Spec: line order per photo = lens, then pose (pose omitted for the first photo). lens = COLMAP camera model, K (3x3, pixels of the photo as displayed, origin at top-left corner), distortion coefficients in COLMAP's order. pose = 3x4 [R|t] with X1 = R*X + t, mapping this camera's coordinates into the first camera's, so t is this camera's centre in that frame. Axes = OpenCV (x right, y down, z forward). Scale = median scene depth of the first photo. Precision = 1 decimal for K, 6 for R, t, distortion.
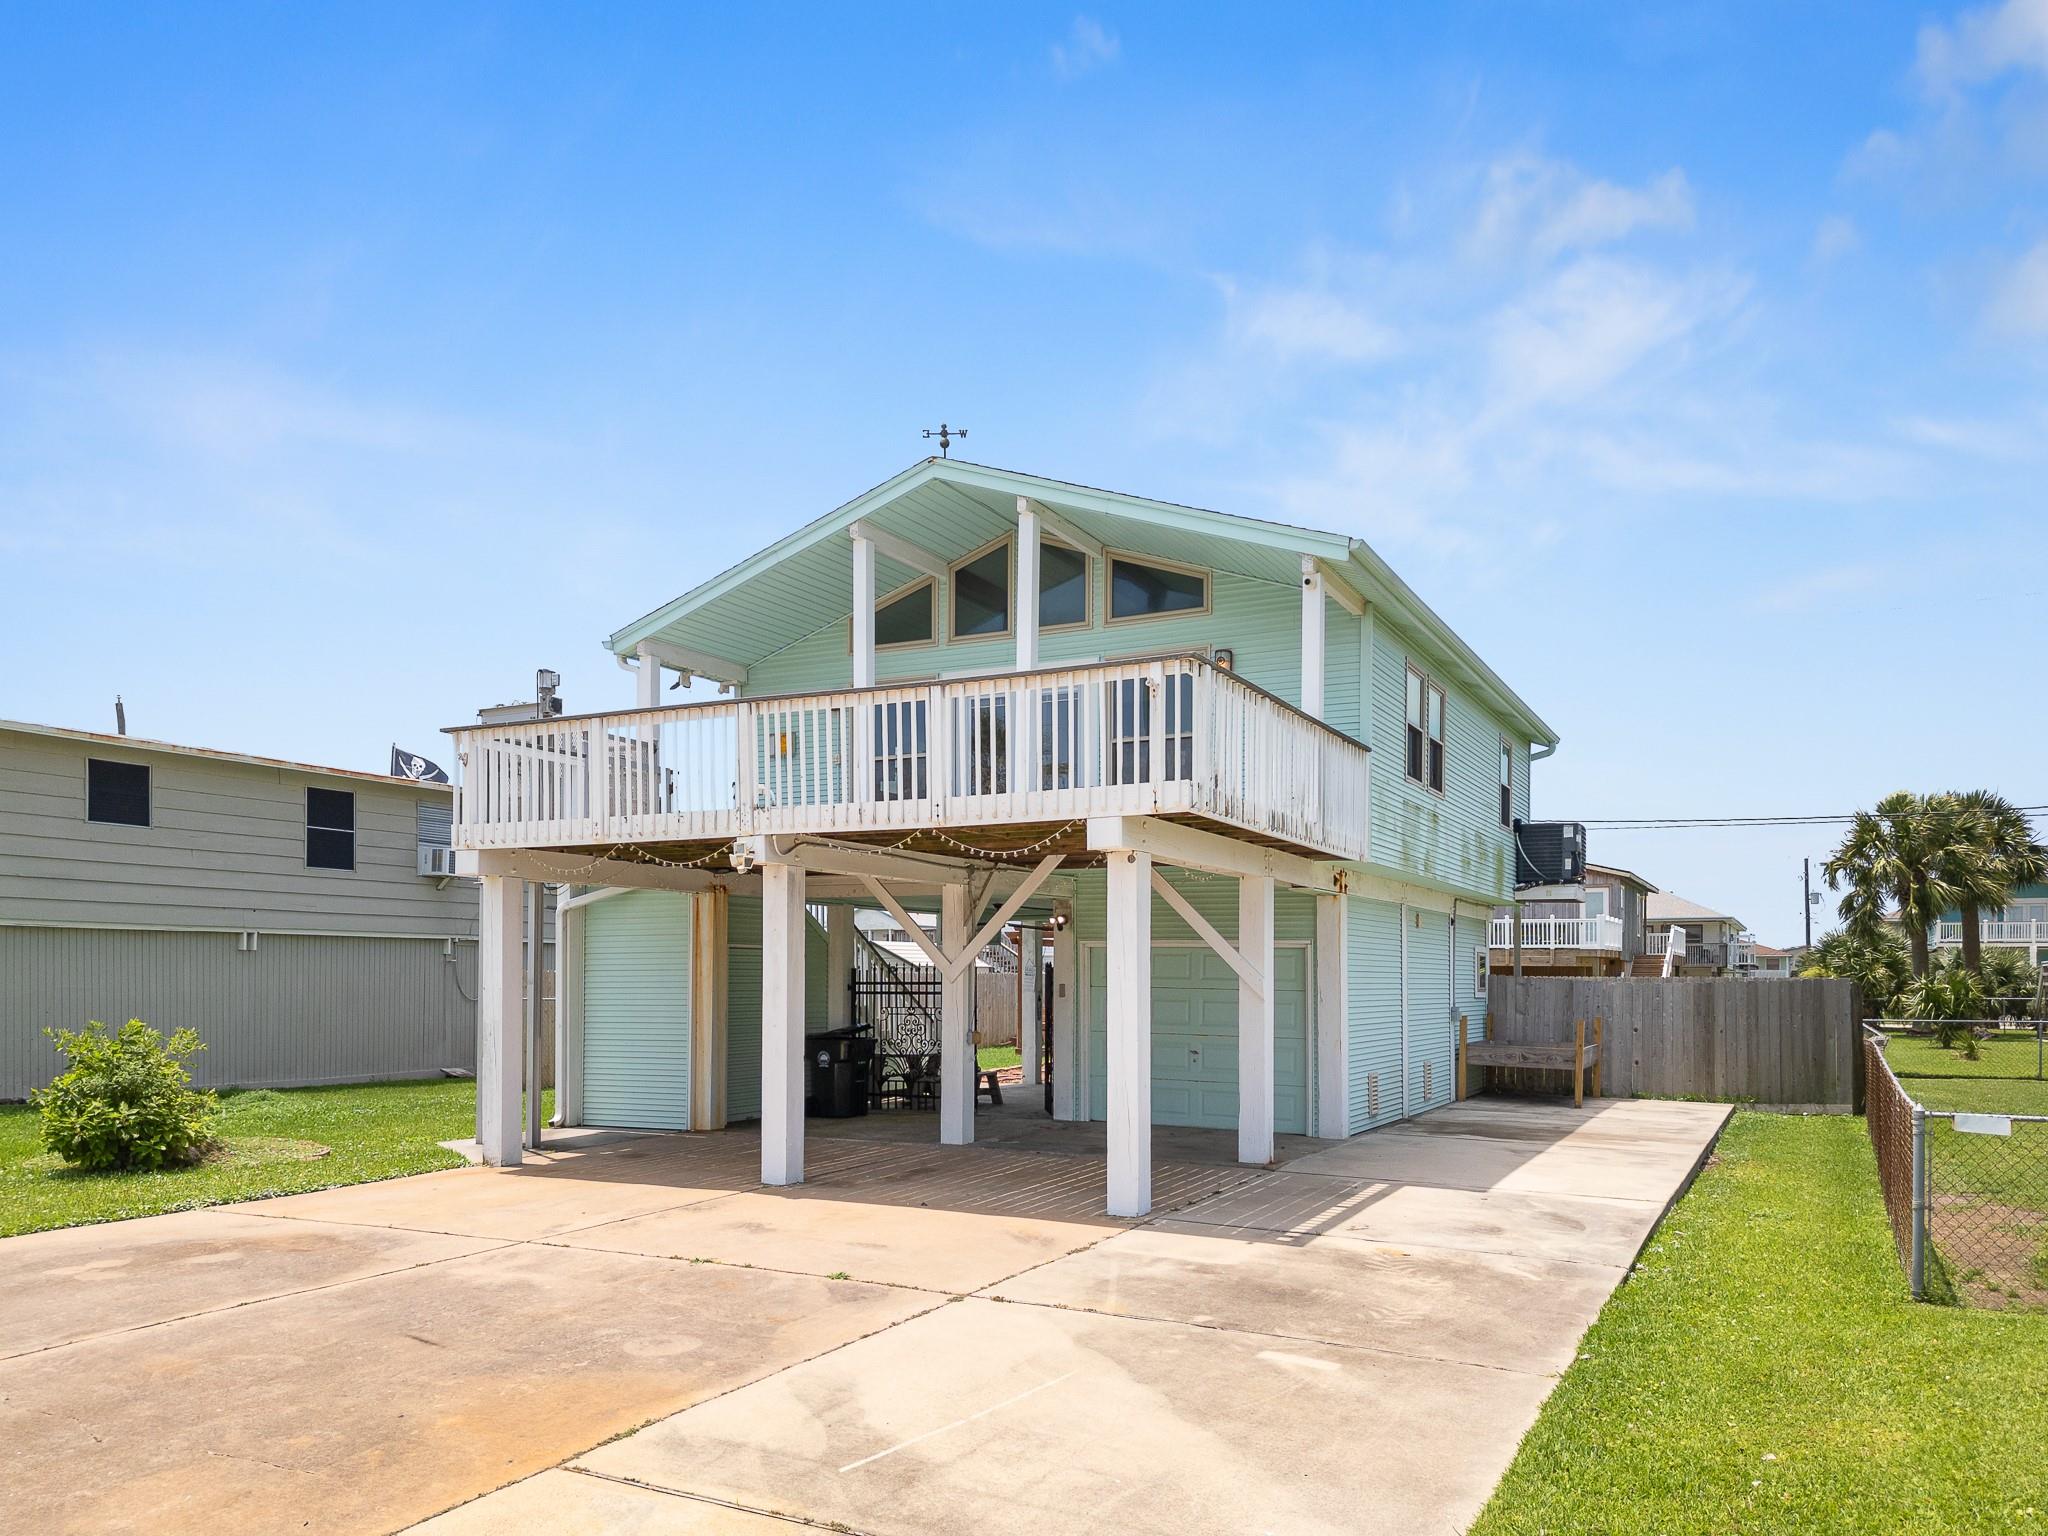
lens RADIAL K [[1520.0, 0, 1036.9], [0, 1520.0, 959.6], [0, 0, 1]] dist [0.046720, -0.036287]
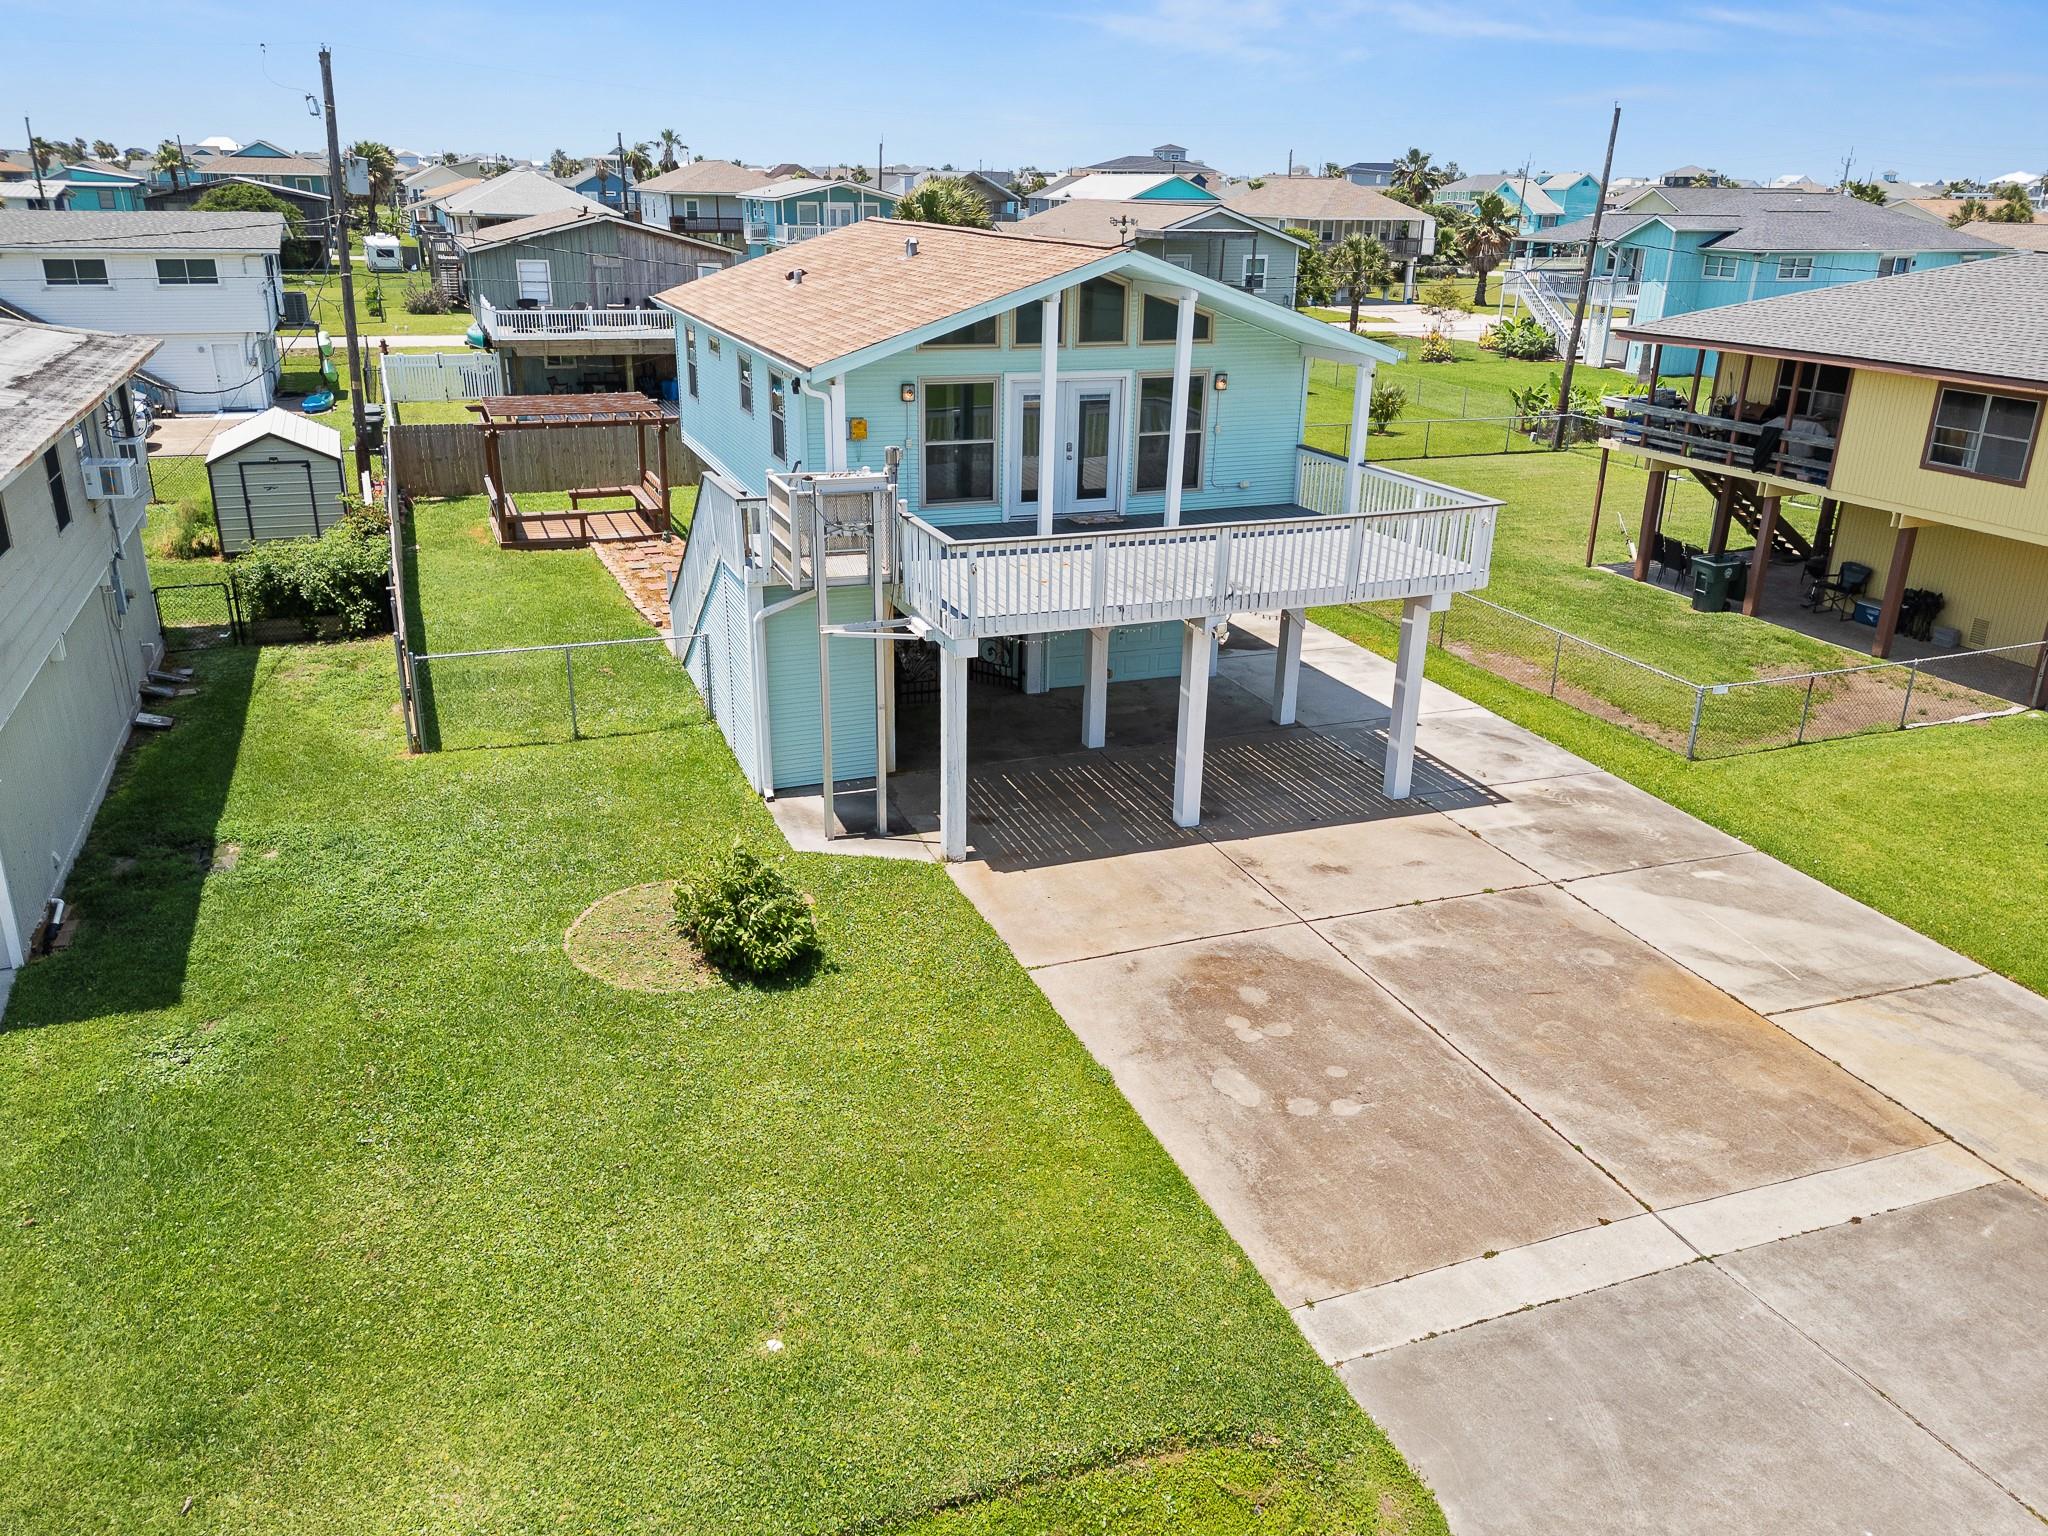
lens RADIAL K [[1520.0, 0, 1027.9], [0, 1520.0, 759.1], [0, 0, 1]] dist [0.046720, -0.036287]
pose [[0.659732, -0.257115, 0.706149, -1.260597], [-0.028949, 0.930258, 0.365762, -0.440411], [-0.750943, -0.261747, 0.606278, 0.198303]]
